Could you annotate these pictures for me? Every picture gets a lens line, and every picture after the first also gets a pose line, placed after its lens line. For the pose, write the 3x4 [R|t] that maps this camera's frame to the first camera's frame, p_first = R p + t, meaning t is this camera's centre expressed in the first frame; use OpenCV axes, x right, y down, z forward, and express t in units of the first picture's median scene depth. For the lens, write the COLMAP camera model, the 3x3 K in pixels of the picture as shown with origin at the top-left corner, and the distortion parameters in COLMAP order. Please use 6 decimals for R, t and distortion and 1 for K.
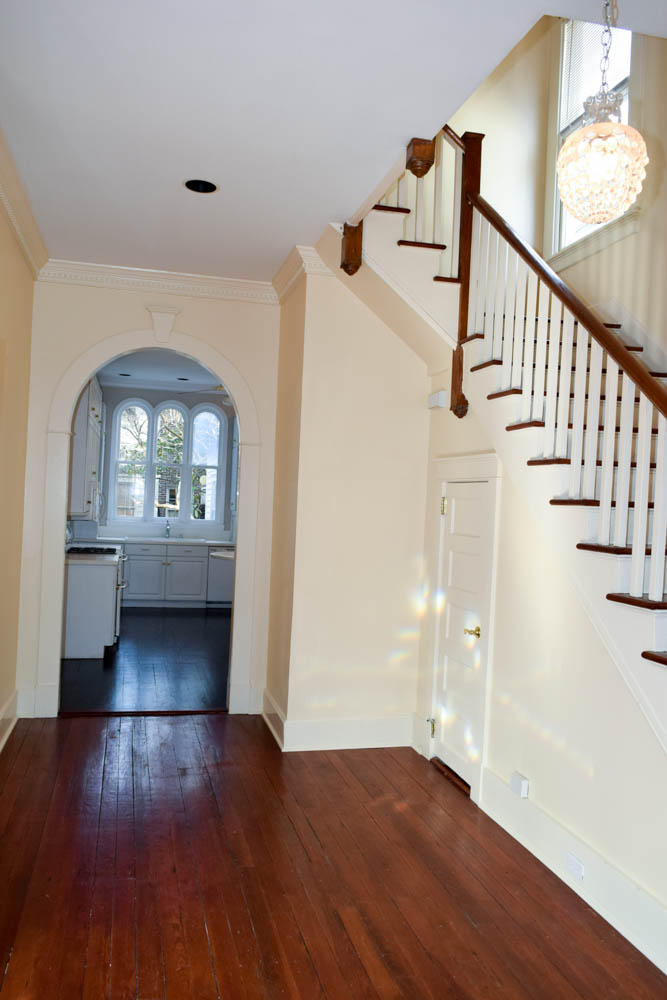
lens RADIAL K [[778.1, 0, 329.4], [0, 778.1, 504.7], [0, 0, 1]] dist [-0.023634, 0.013338]
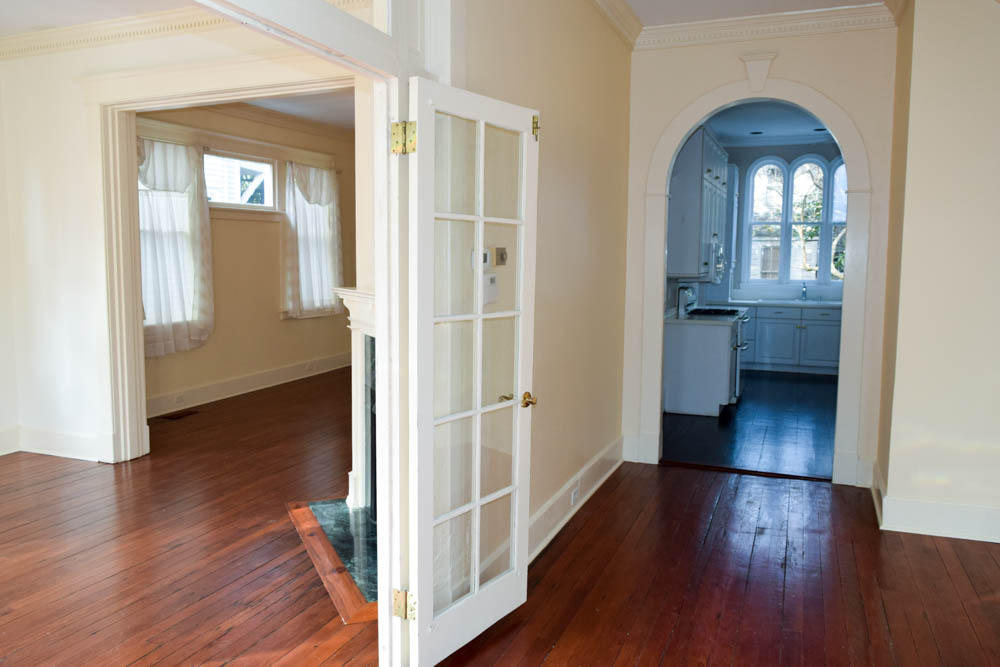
lens RADIAL K [[778.1, 0, 500.0], [0, 778.1, 333.5], [0, 0, 1]] dist [-0.023634, 0.013338]
pose [[0.804319, 0.018797, -0.593901, 0.083214], [0.026878, 0.997326, 0.067966, 0.012008], [0.593590, -0.070629, 0.801662, 0.019444]]
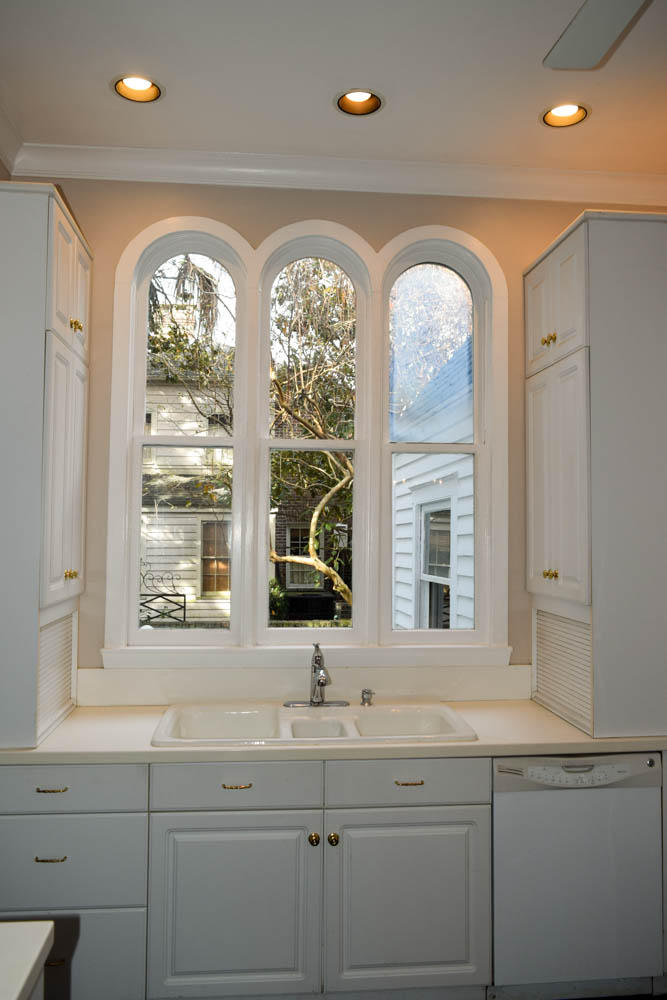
lens RADIAL K [[778.1, 0, 329.4], [0, 778.1, 504.7], [0, 0, 1]] dist [-0.023634, 0.013338]
pose [[0.988754, -0.044609, -0.142741, -0.237101], [0.037497, 0.997936, -0.052129, -0.020005], [0.144772, 0.046191, 0.988386, 1.063114]]
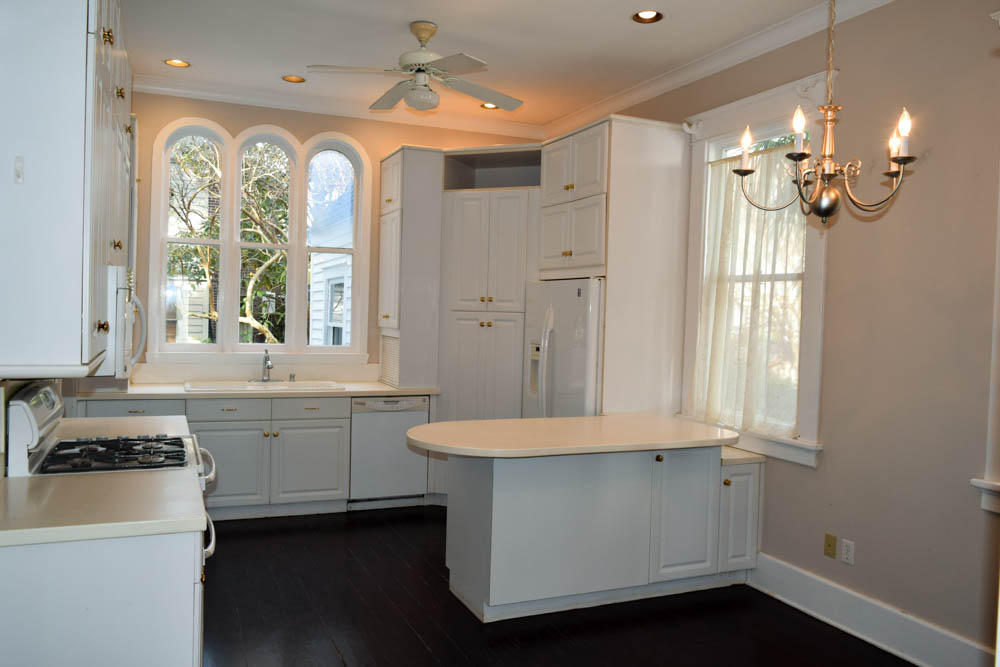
lens RADIAL K [[778.1, 0, 500.0], [0, 778.1, 333.5], [0, 0, 1]] dist [-0.023634, 0.013338]
pose [[0.986436, -0.021622, 0.162714, -0.199050], [0.017268, 0.999455, 0.028120, -0.003918], [-0.163233, -0.024929, 0.986273, 0.655171]]
